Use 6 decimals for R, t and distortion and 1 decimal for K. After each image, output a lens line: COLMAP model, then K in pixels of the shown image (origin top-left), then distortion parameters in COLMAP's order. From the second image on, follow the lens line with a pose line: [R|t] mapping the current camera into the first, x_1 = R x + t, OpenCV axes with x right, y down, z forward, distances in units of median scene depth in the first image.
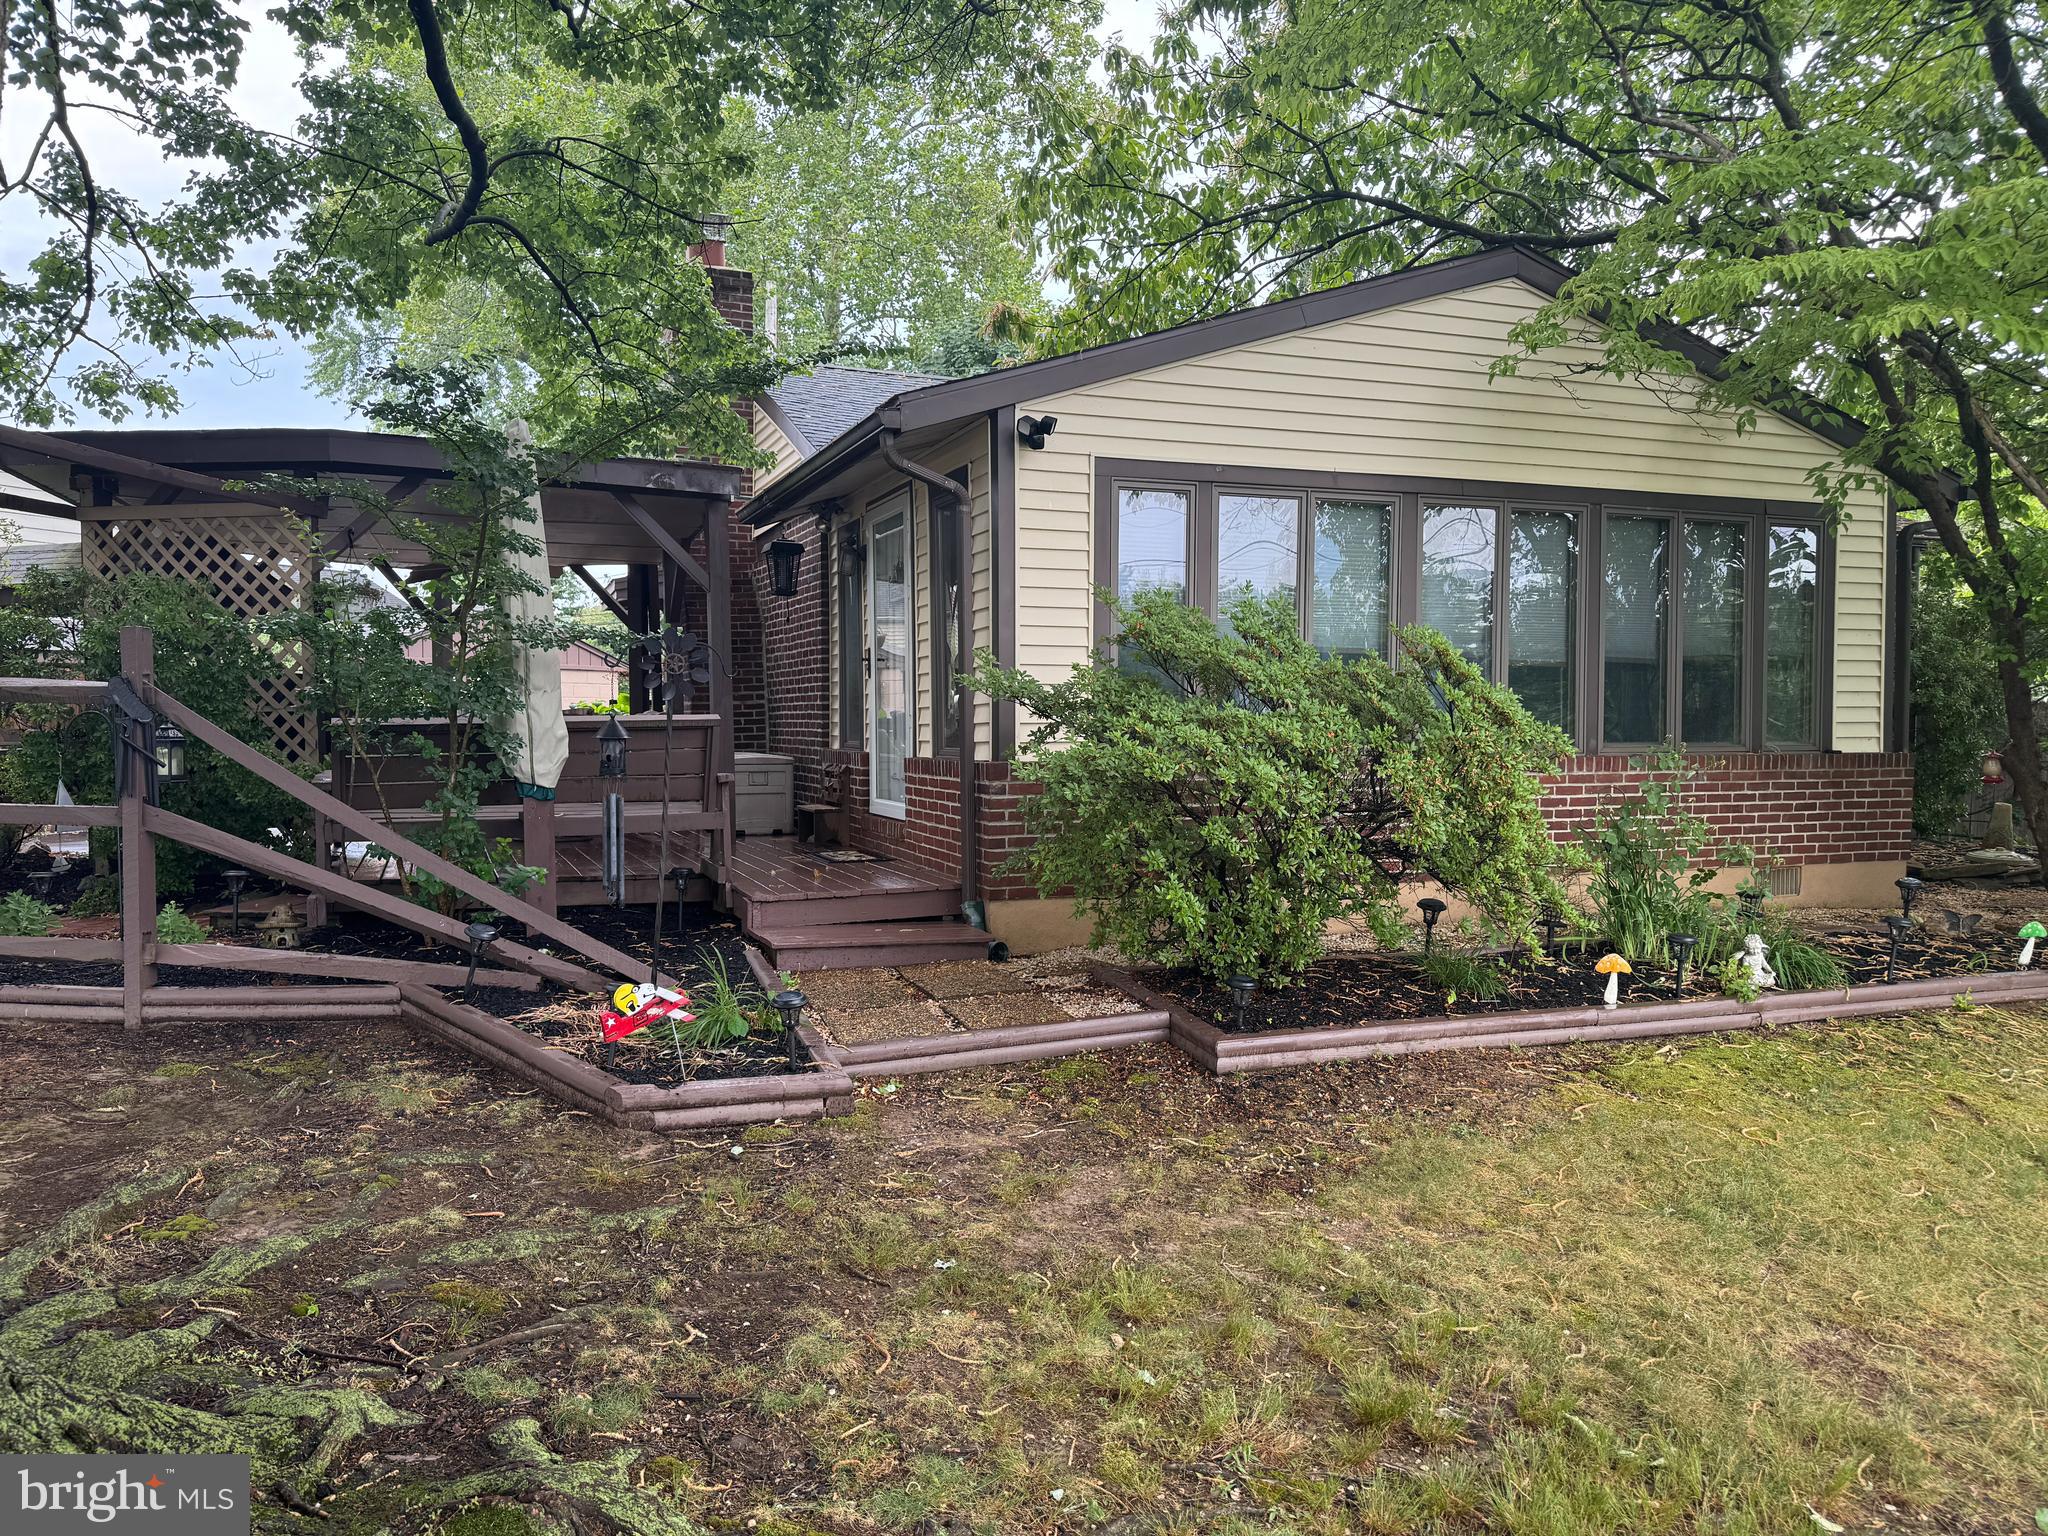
lens RADIAL K [[1445.4, 0, 1019.4], [0, 1445.4, 779.2], [0, 0, 1]] dist [0.062482, -0.065648]
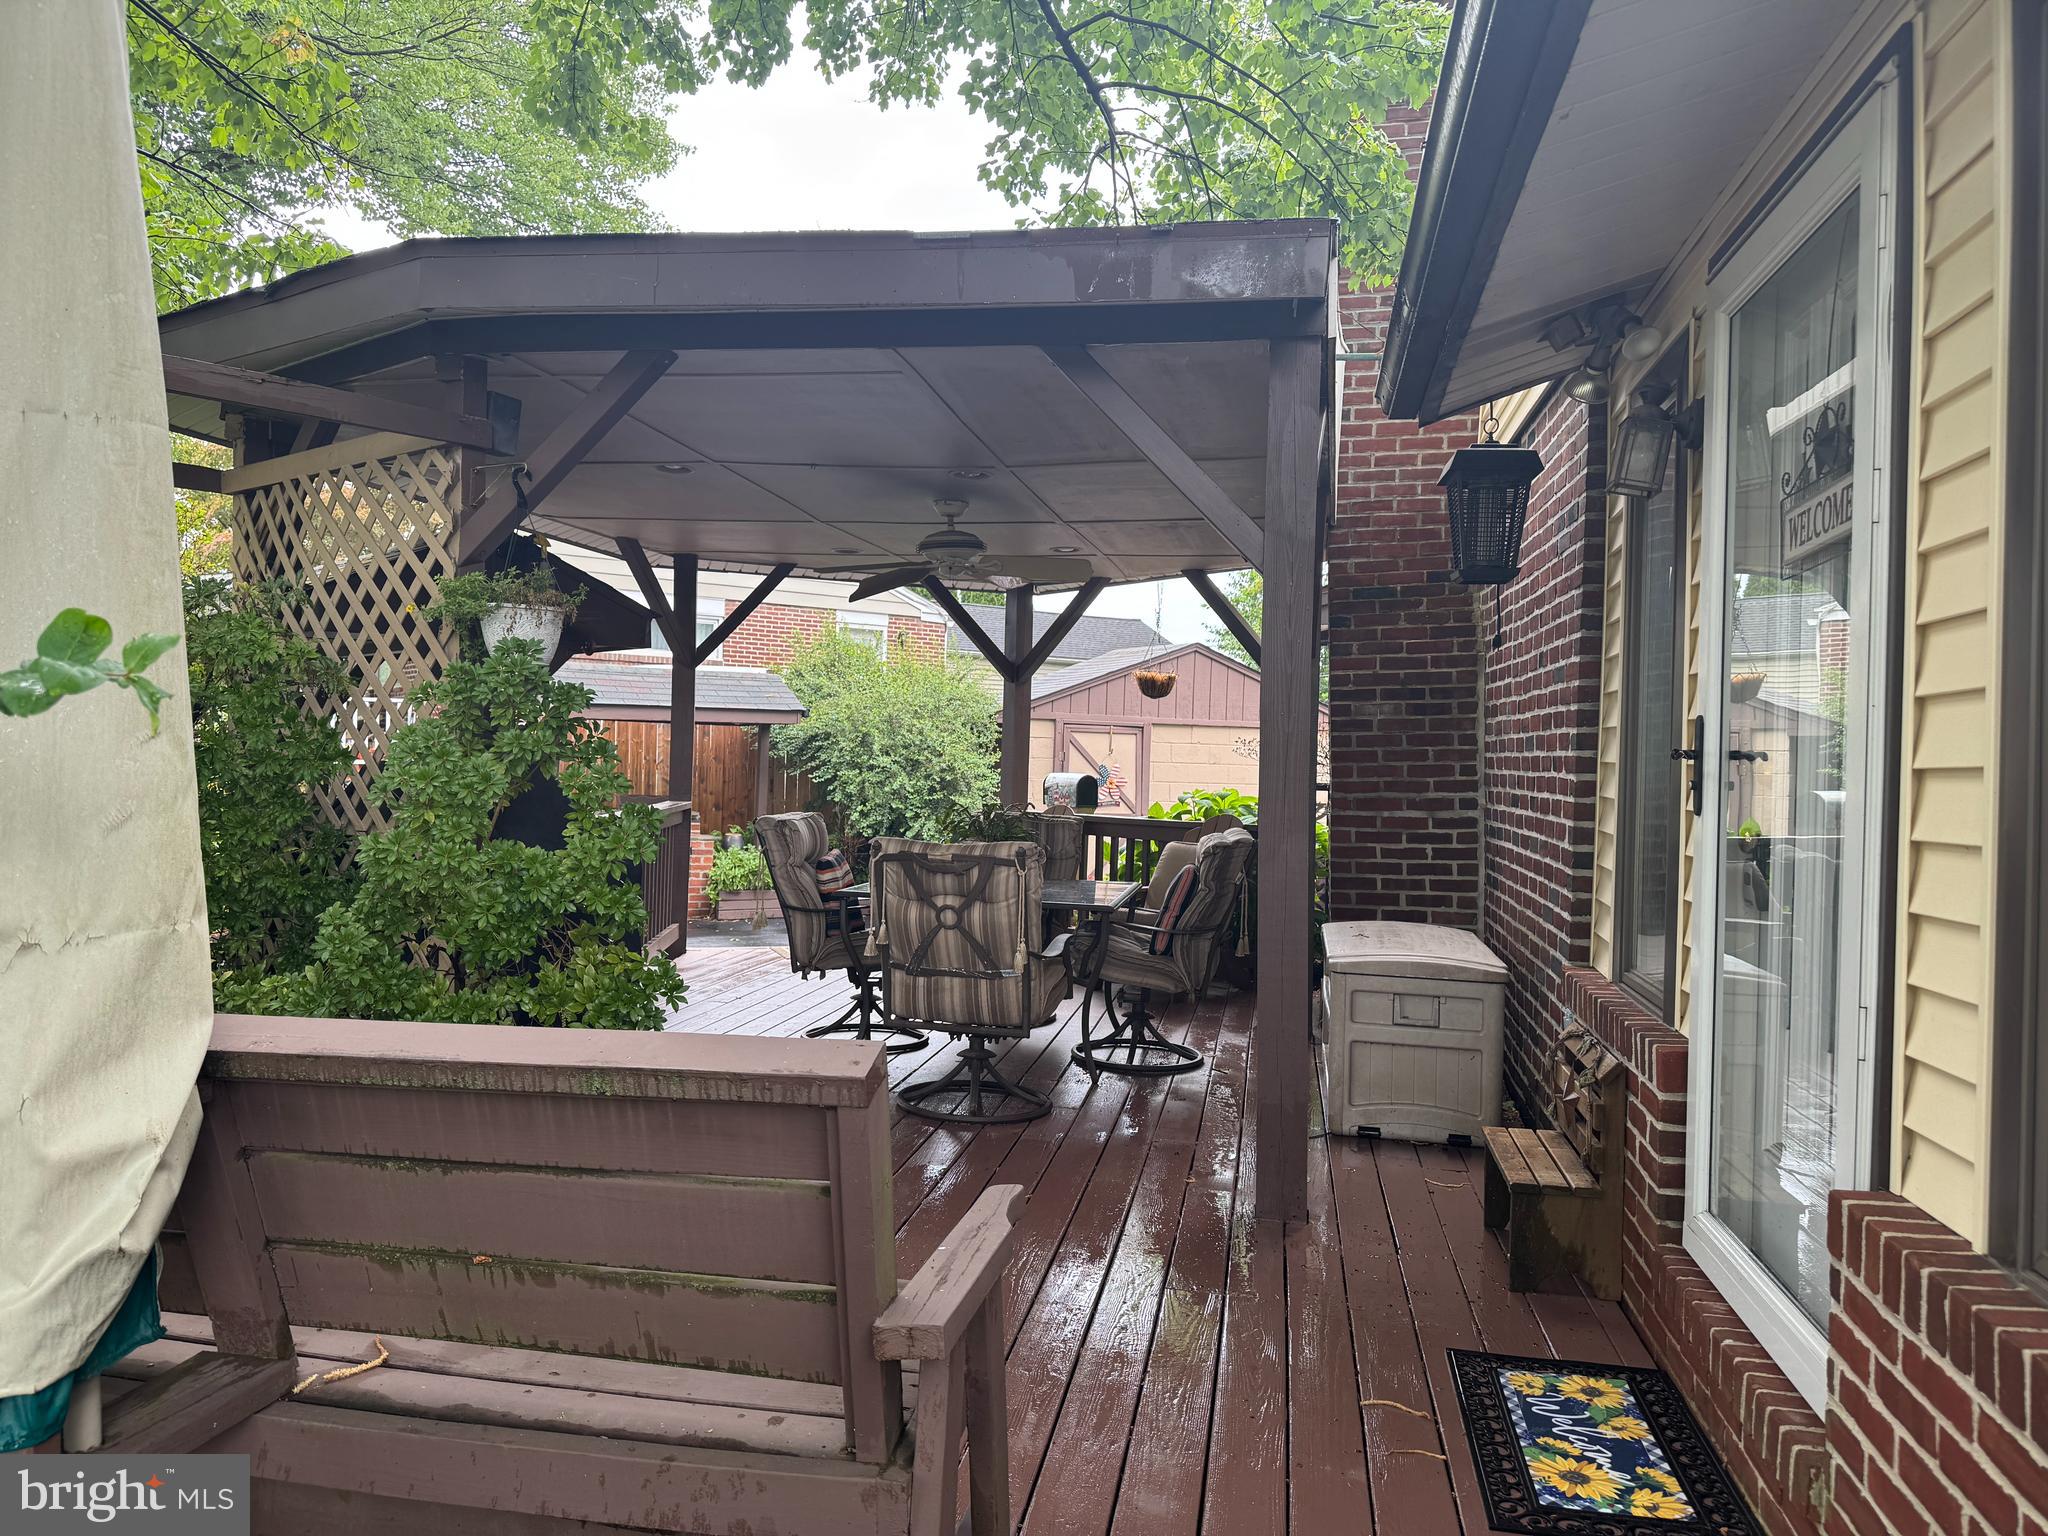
lens RADIAL K [[1445.4, 0, 1012.4], [0, 1445.4, 776.4], [0, 0, 1]] dist [0.062482, -0.065648]
pose [[0.842462, 0.026827, -0.538088, -0.075401], [-0.045715, 0.998717, -0.021782, -0.081994], [0.536813, 0.042949, 0.842607, 0.841184]]
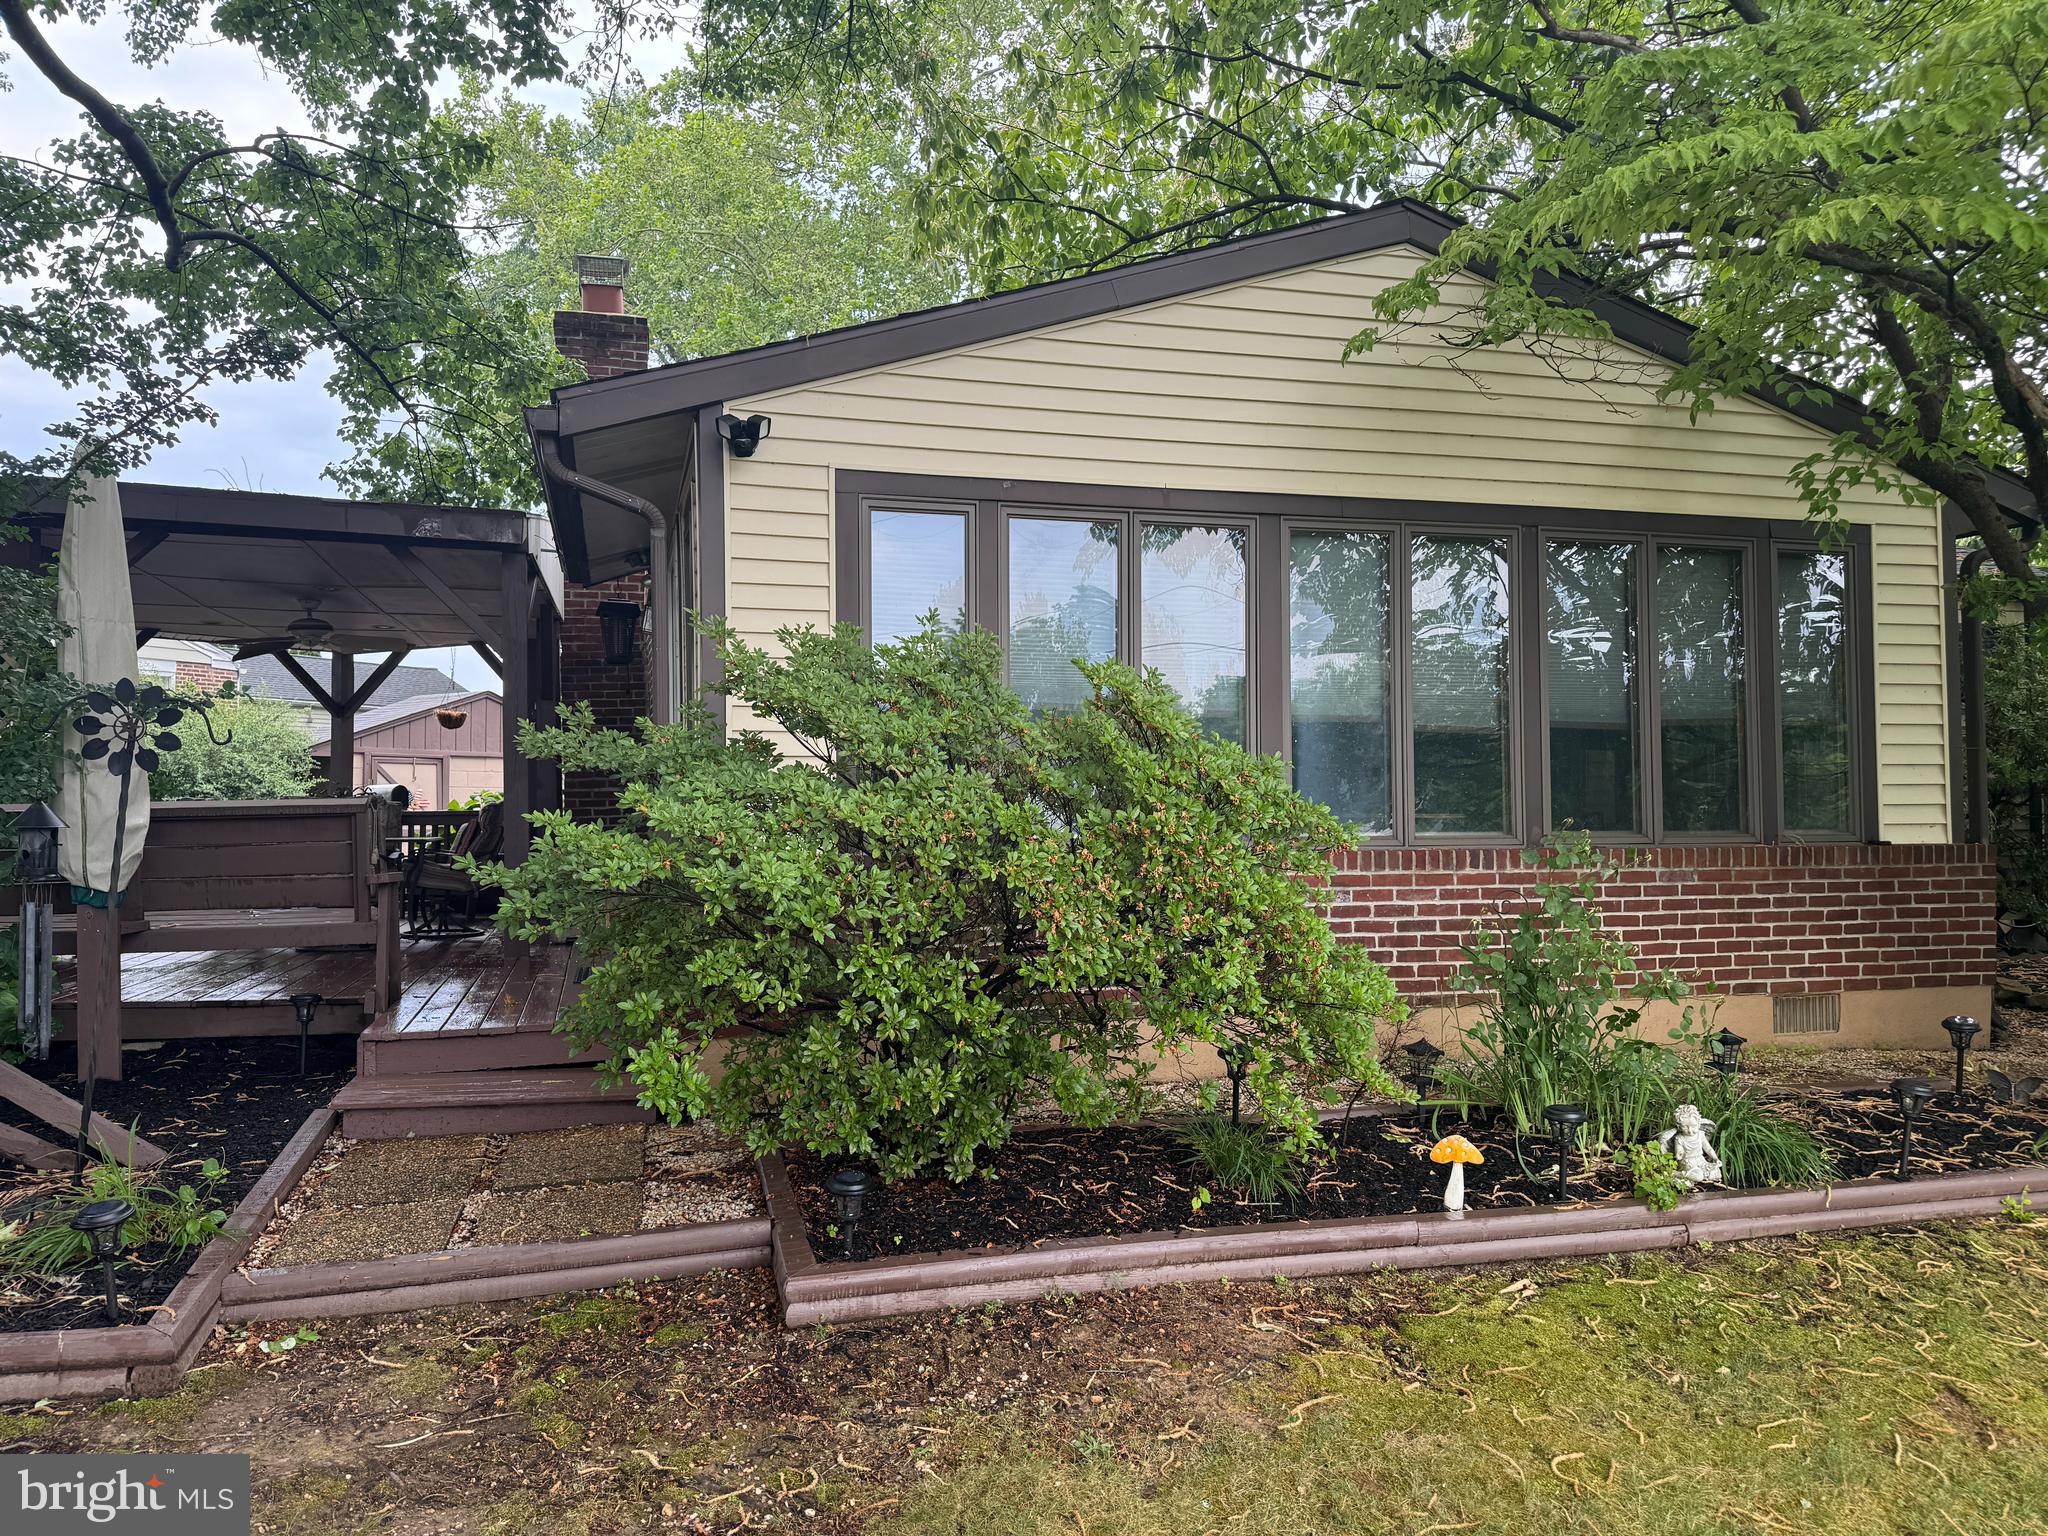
lens RADIAL K [[1445.4, 0, 1028.9], [0, 1445.4, 765.6], [0, 0, 1]] dist [0.062482, -0.065648]
pose [[0.995363, -0.008551, -0.095812, 0.235102], [0.001356, 0.997189, -0.074913, -0.002679], [0.096183, 0.074435, 0.992577, 0.244348]]
